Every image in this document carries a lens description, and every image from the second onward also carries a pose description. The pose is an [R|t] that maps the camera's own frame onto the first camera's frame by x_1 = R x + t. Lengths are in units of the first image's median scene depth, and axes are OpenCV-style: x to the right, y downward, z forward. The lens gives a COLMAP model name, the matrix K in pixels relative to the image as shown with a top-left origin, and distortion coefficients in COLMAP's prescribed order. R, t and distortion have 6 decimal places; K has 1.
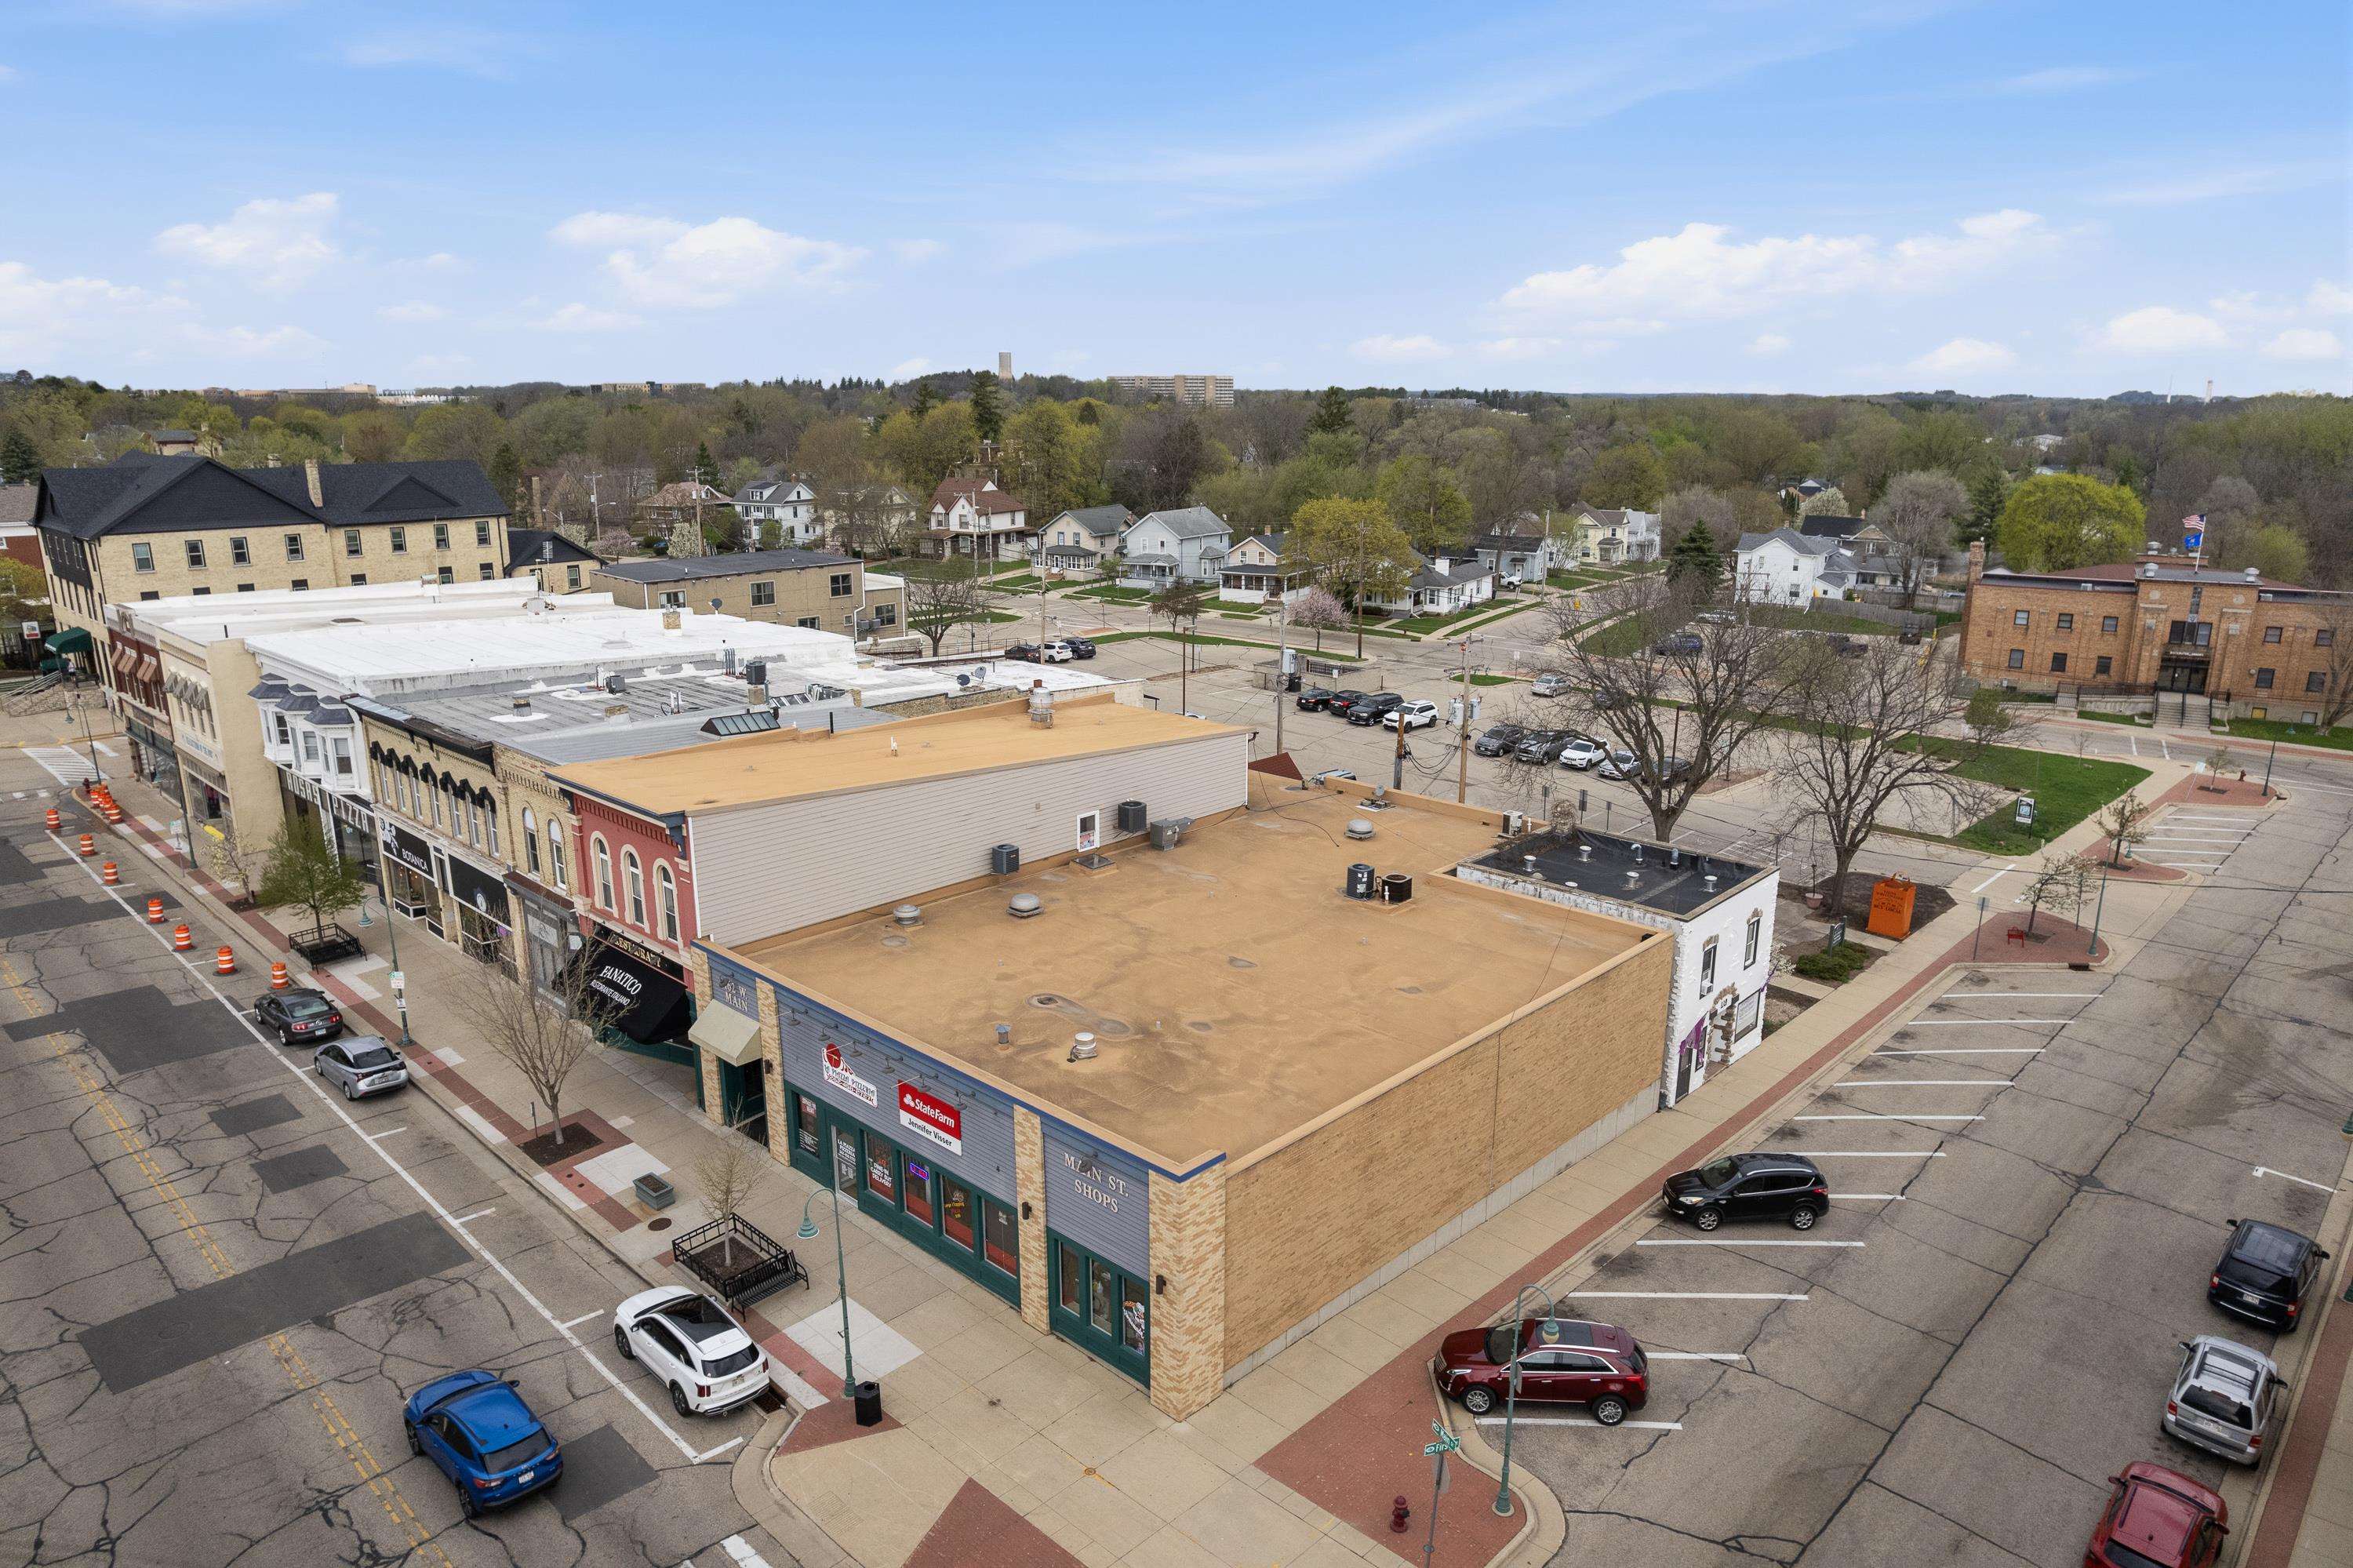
lens RADIAL K [[1459.4, 0, 1182.9], [0, 1459.4, 787.7], [0, 0, 1]] dist [-0.032655, 0.000265]
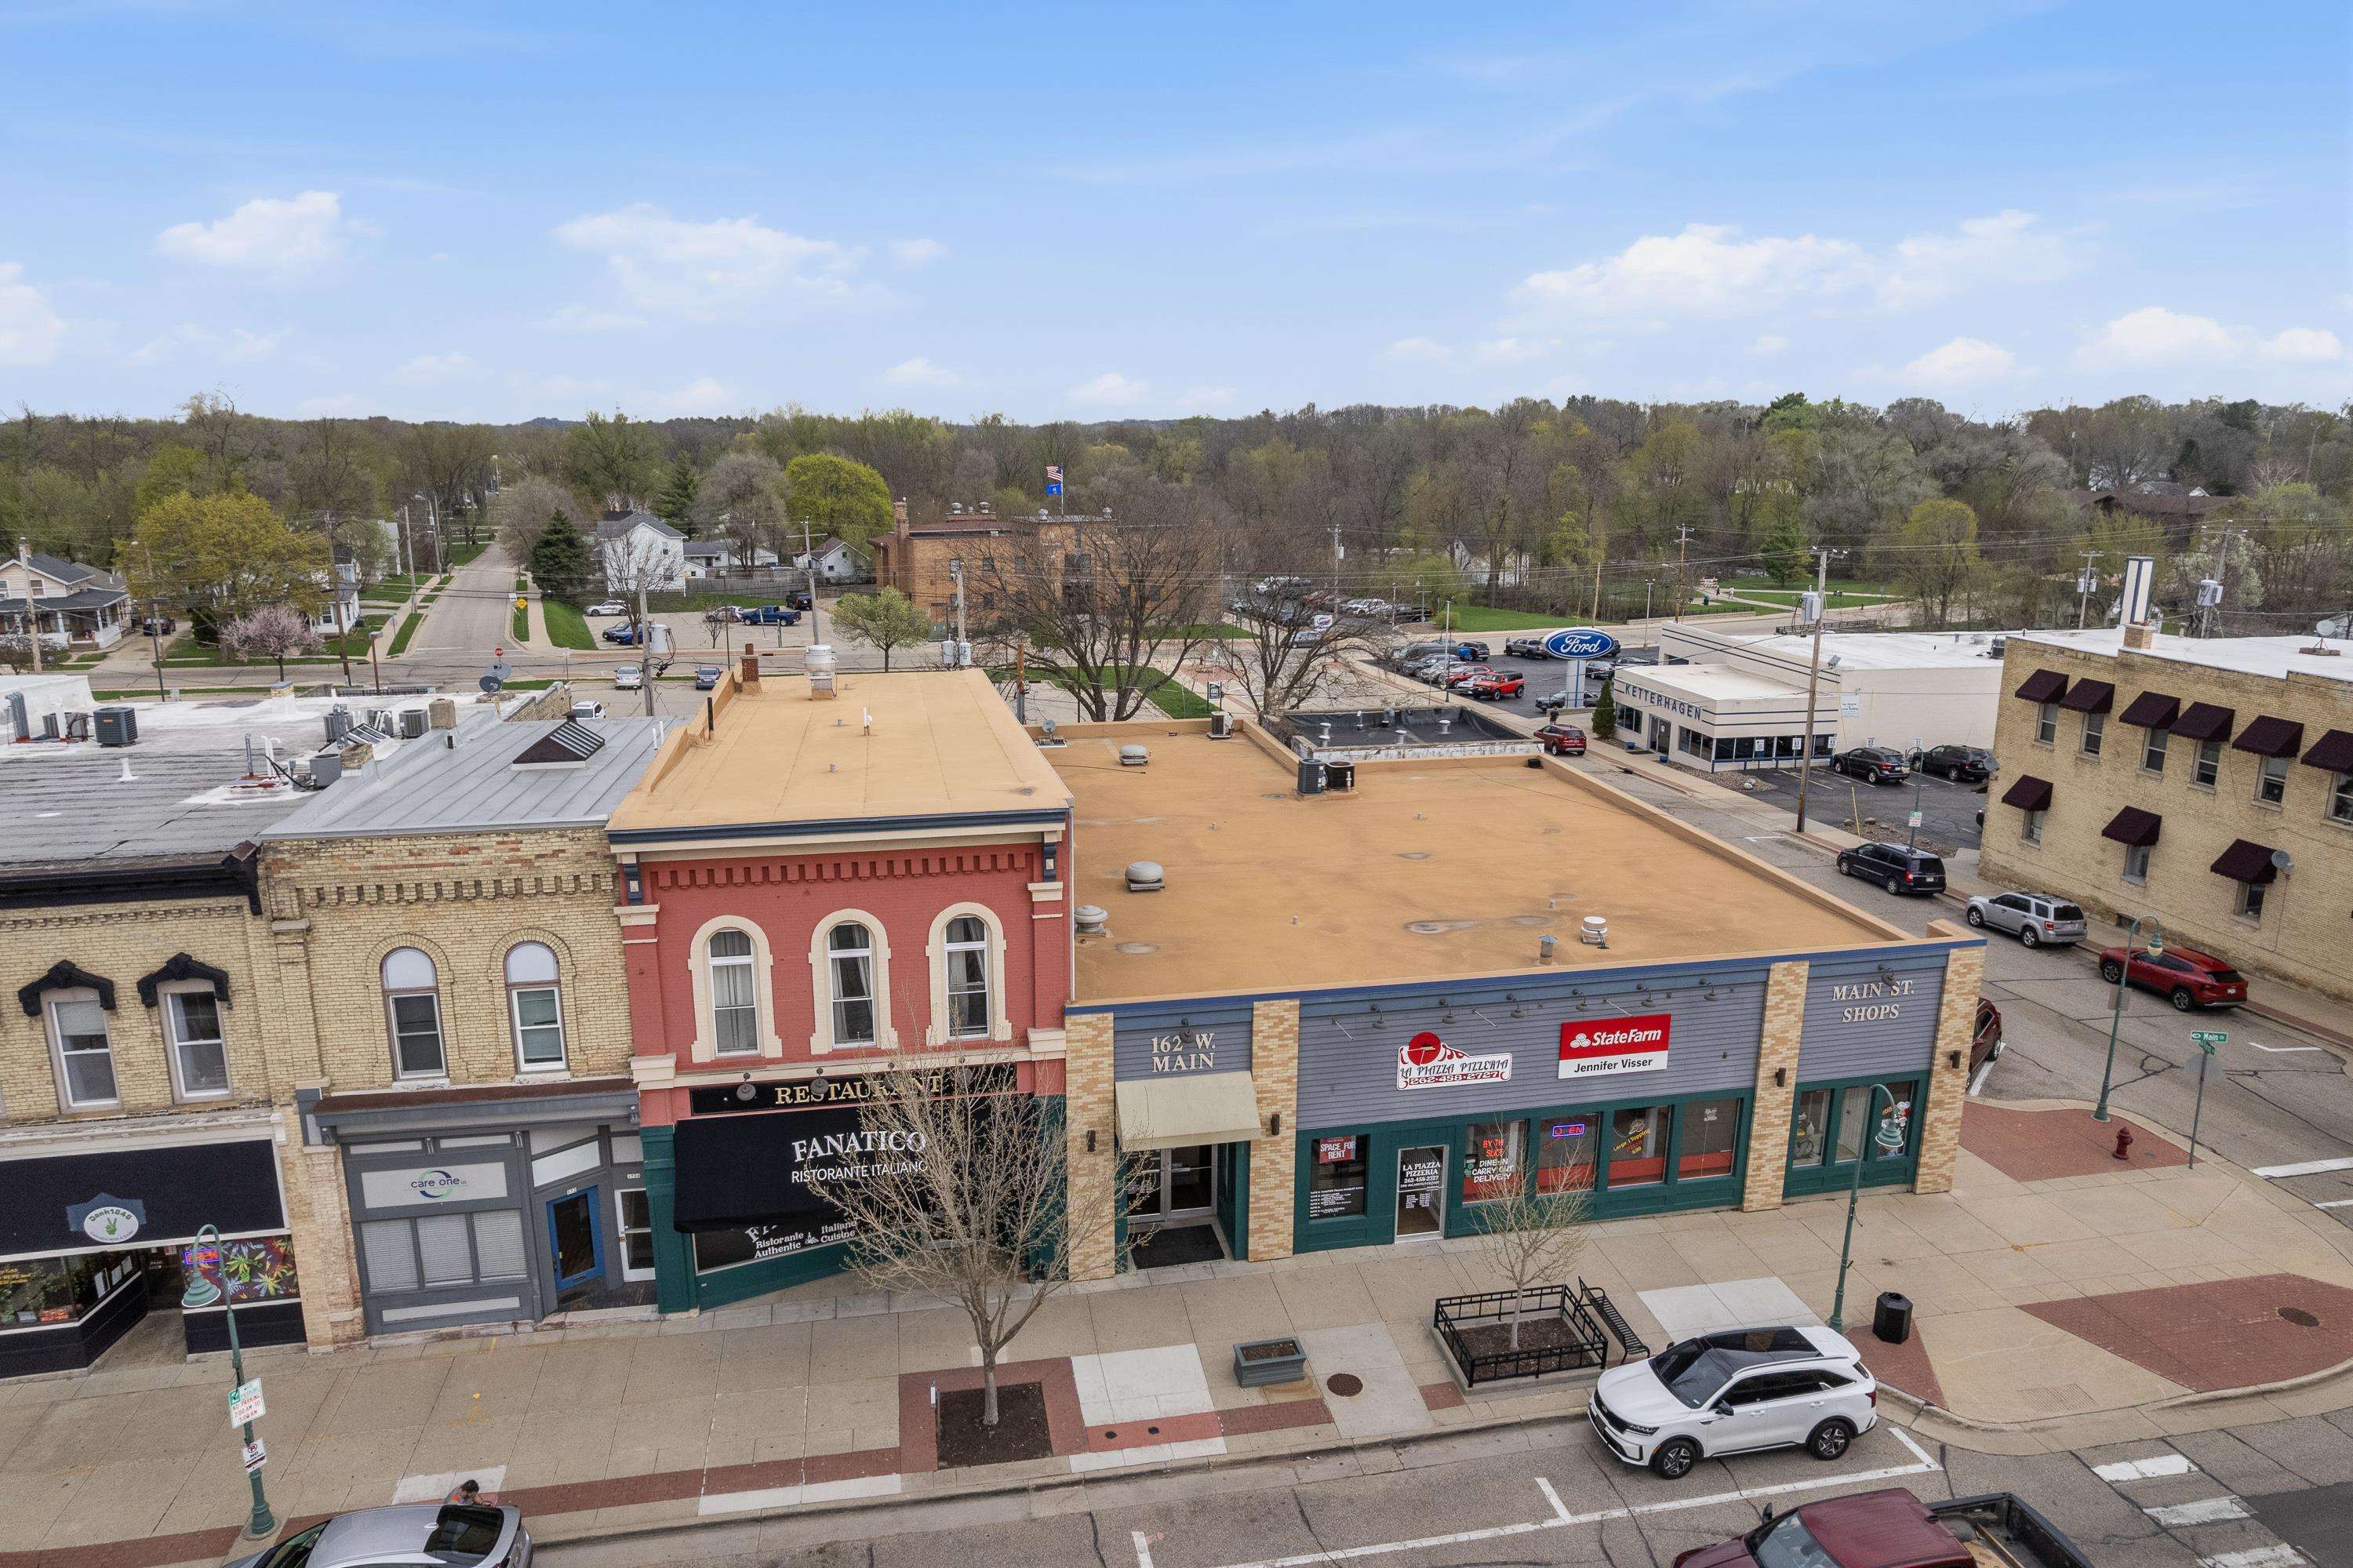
lens RADIAL K [[1459.4, 0, 1181.4], [0, 1459.4, 783.2], [0, 0, 1]] dist [-0.032655, 0.000265]
pose [[0.580910, -0.188671, 0.791800, -0.828671], [0.202939, 0.975617, 0.083583, -0.034127], [-0.788264, 0.112133, 0.605035, 0.594186]]
